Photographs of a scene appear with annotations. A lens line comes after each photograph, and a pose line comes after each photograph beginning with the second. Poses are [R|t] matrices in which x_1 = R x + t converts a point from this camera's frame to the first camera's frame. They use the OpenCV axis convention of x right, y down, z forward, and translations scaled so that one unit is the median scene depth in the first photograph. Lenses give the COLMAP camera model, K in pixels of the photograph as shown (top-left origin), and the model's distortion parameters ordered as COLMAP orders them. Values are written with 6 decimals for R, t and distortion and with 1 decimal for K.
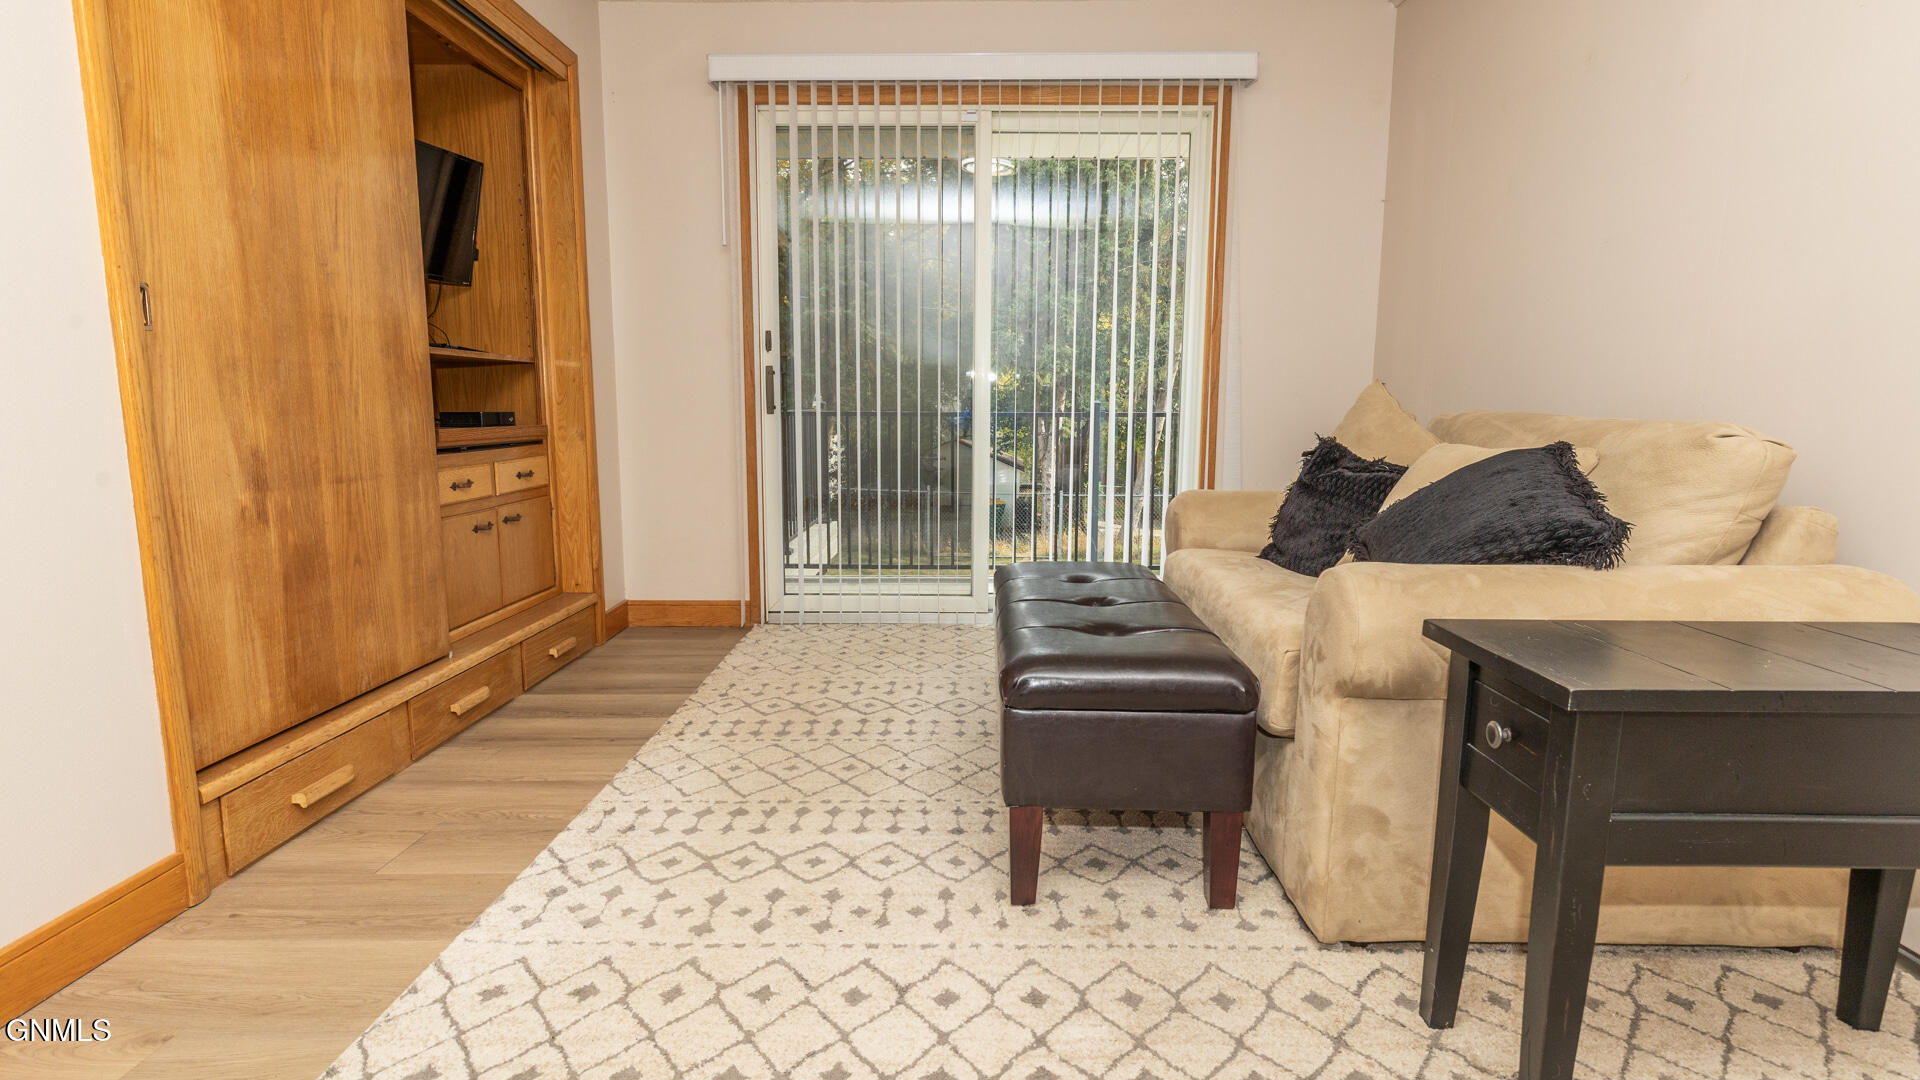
lens RADIAL K [[918.7, 0, 965.7], [0, 918.7, 531.4], [0, 0, 1]] dist [0.000178, 0.000574]
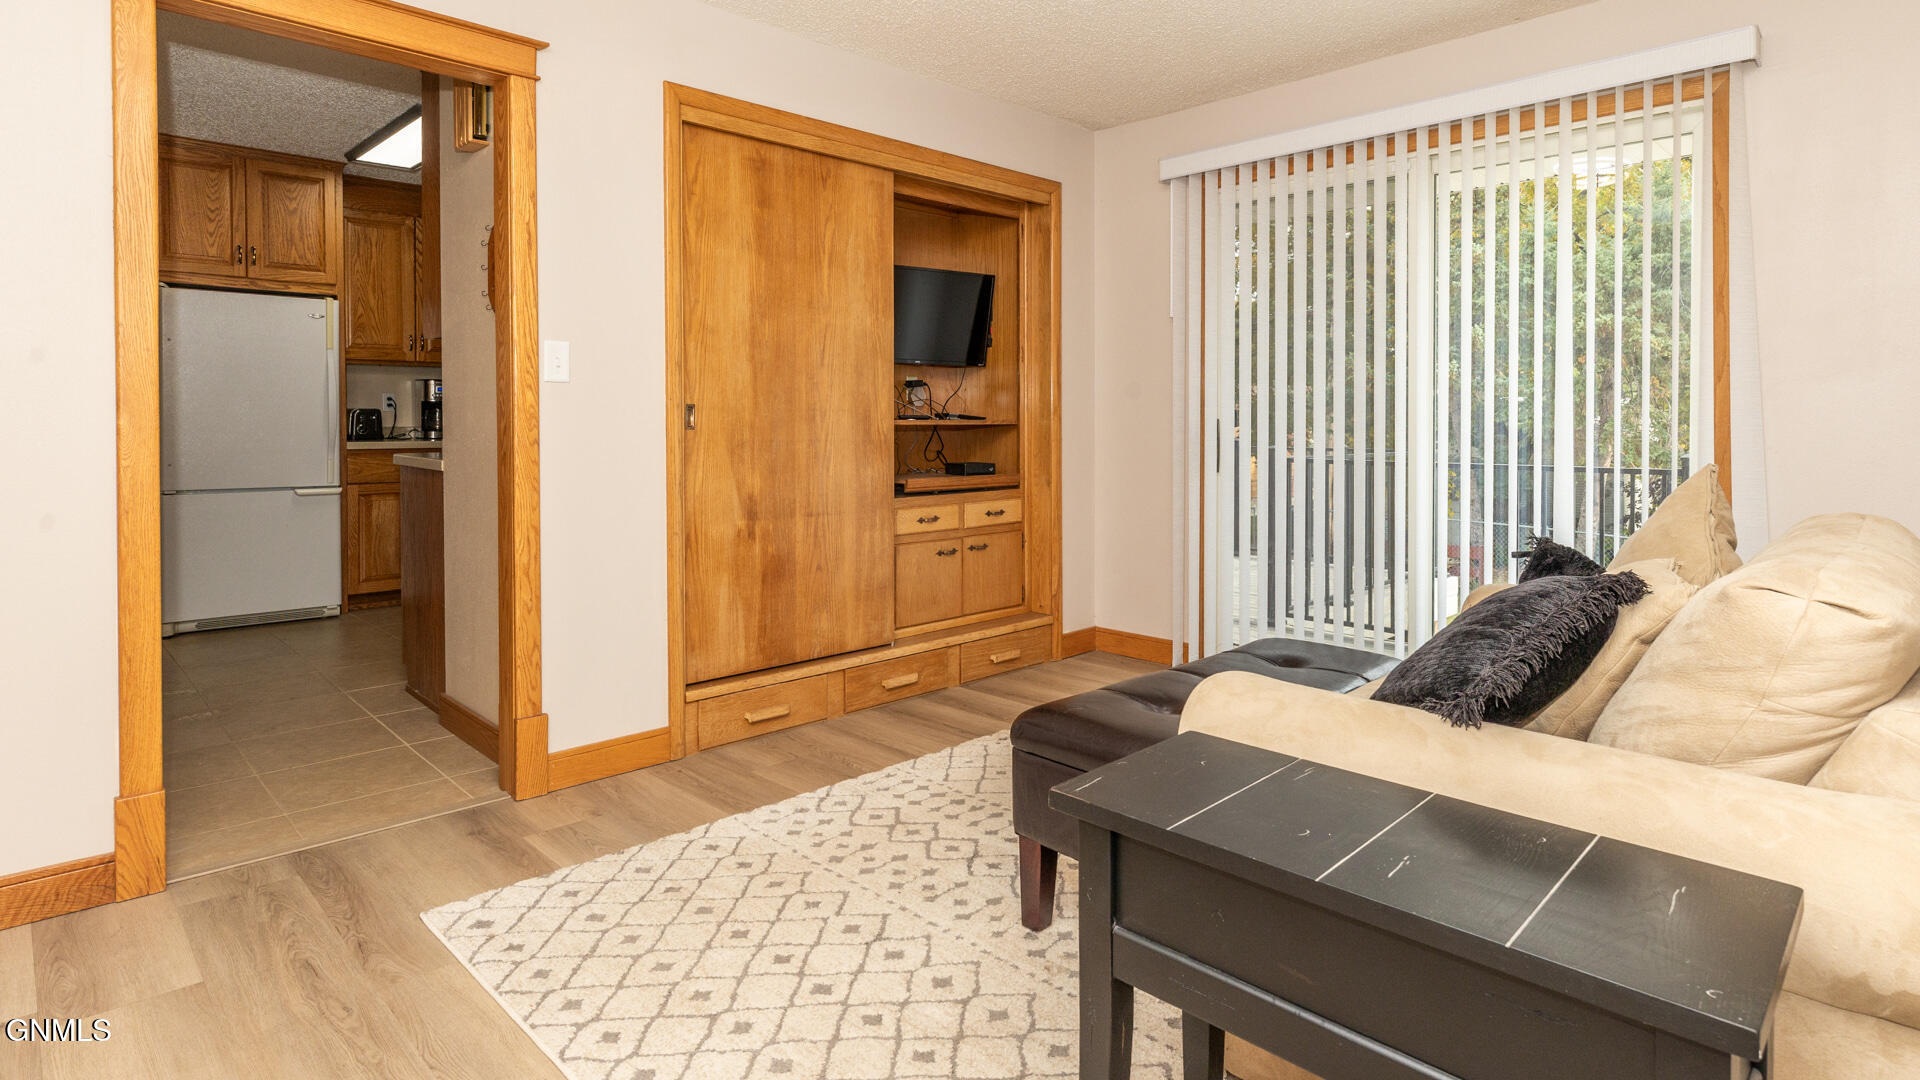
lens RADIAL K [[1018.5, 0, 1004.4], [0, 1018.5, 430.8], [0, 0, 1]] dist [-0.001120, -0.000716]
pose [[0.715884, 0.005835, -0.698195, 0.760089], [-0.094496, 0.991574, -0.088604, -0.076555], [0.691795, 0.129407, 0.710404, -0.001989]]
